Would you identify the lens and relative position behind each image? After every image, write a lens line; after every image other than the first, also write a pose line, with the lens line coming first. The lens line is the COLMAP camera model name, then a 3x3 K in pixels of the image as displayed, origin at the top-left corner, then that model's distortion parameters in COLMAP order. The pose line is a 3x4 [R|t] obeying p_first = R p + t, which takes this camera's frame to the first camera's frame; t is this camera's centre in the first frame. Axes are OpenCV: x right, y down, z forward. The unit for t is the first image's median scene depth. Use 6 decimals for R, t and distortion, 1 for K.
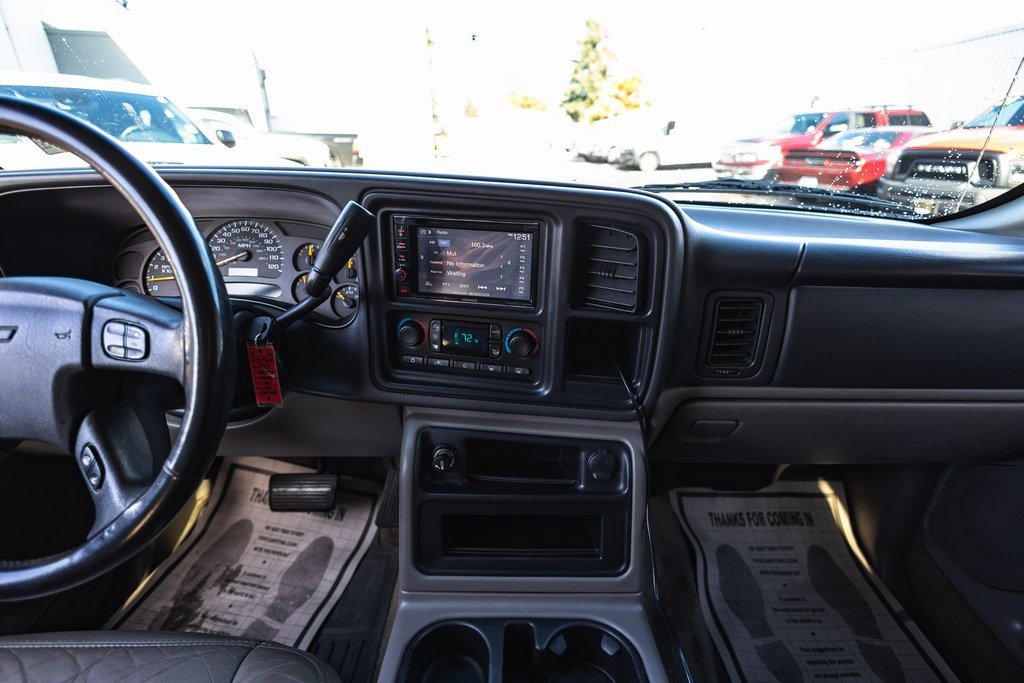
lens RADIAL K [[474.6, 0, 512.0], [0, 474.6, 341.5], [0, 0, 1]] dist [0.017715, -0.006745]
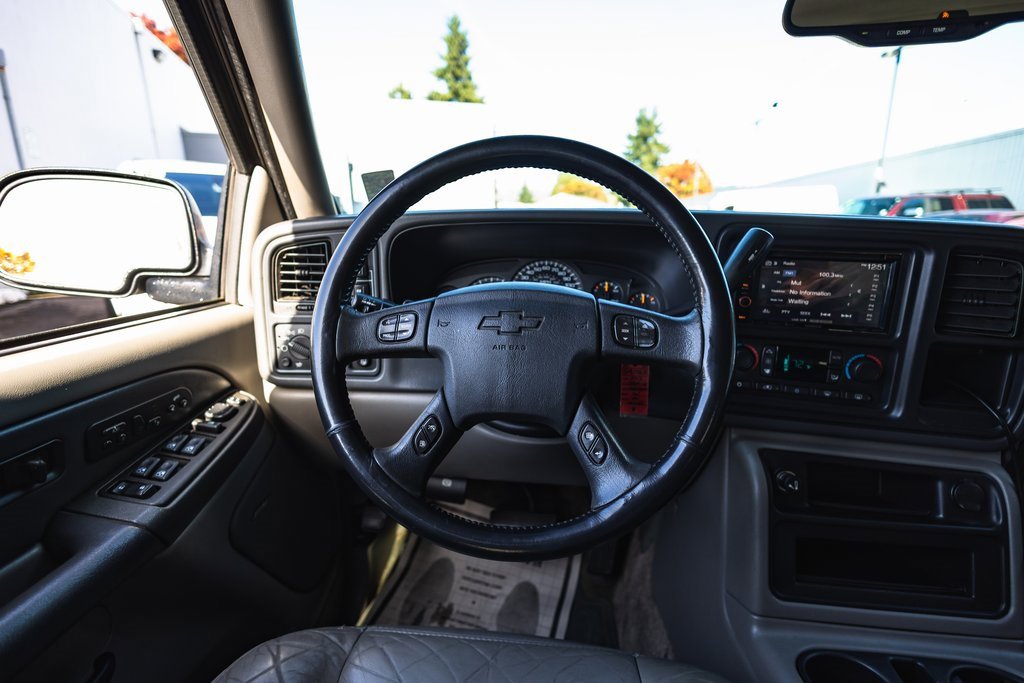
lens RADIAL K [[477.7, 0, 509.6], [0, 477.7, 342.1], [0, 0, 1]] dist [0.014846, -0.006891]
pose [[0.994658, 0.028027, -0.099344, -0.374018], [-0.043332, 0.986896, -0.155432, 0.082019], [0.093685, 0.158907, 0.982839, -0.062111]]
